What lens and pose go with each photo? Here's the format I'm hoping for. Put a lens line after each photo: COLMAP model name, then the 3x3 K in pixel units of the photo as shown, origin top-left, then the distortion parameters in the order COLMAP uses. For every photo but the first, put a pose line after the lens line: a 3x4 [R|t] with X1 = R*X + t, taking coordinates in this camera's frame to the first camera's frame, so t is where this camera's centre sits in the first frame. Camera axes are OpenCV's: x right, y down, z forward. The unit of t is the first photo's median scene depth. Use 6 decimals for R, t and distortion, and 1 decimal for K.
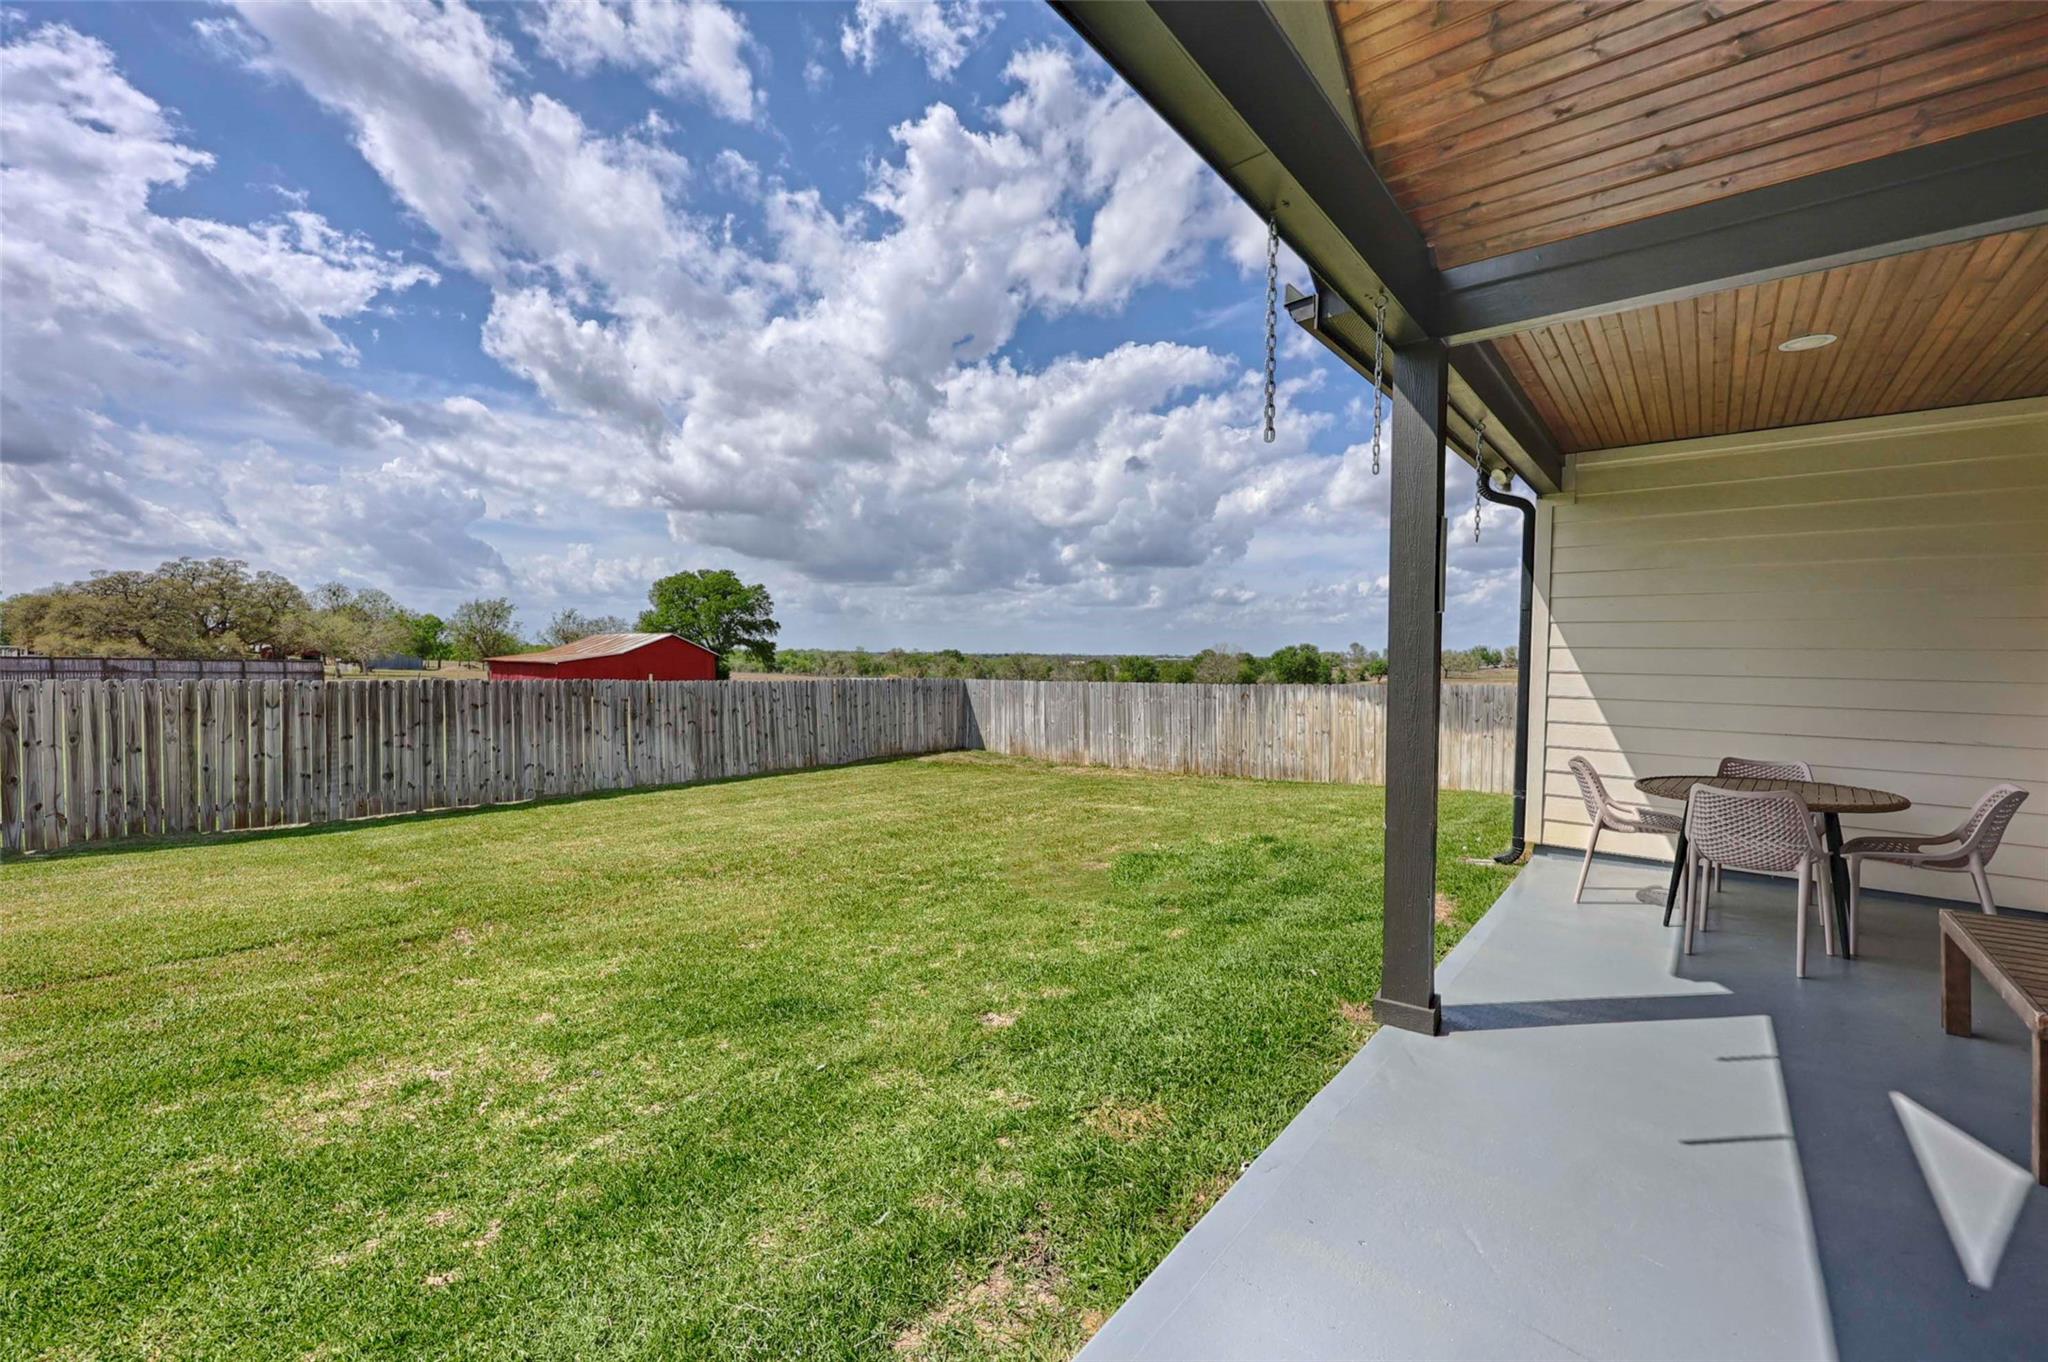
lens RADIAL K [[829.3, 0, 1013.1], [0, 829.3, 678.8], [0, 0, 1]] dist [0.006554, -0.000223]
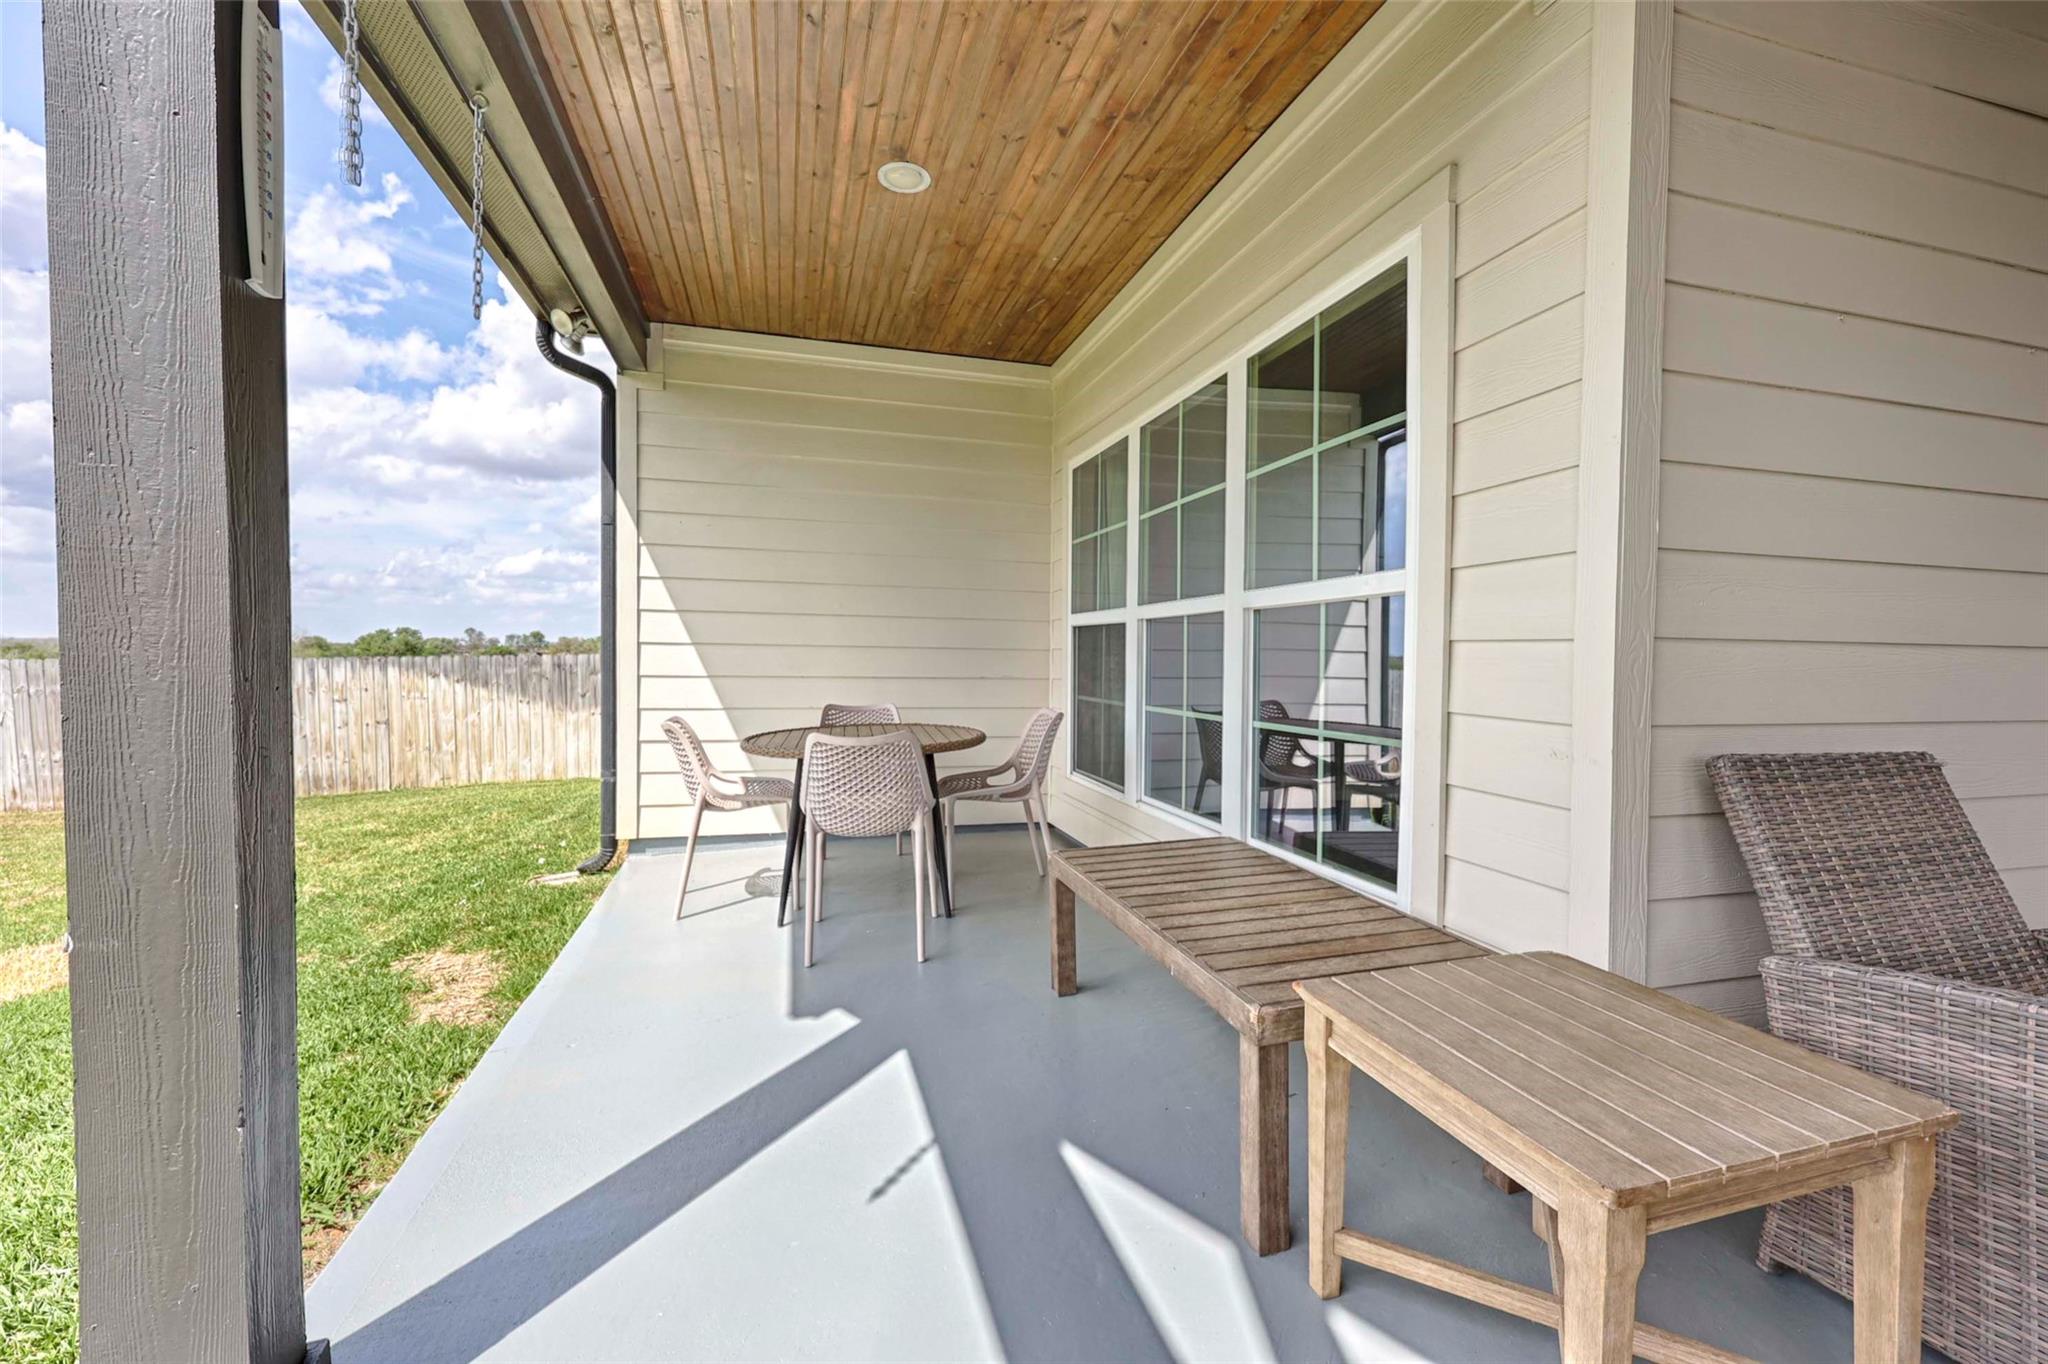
lens RADIAL K [[829.3, 0, 1018.9], [0, 829.3, 675.9], [0, 0, 1]] dist [0.006554, -0.000223]
pose [[0.564065, -0.026139, 0.825317, 0.224154], [0.016591, 0.999656, 0.020322, 0.043428], [-0.825564, 0.002230, 0.564305, 0.303280]]
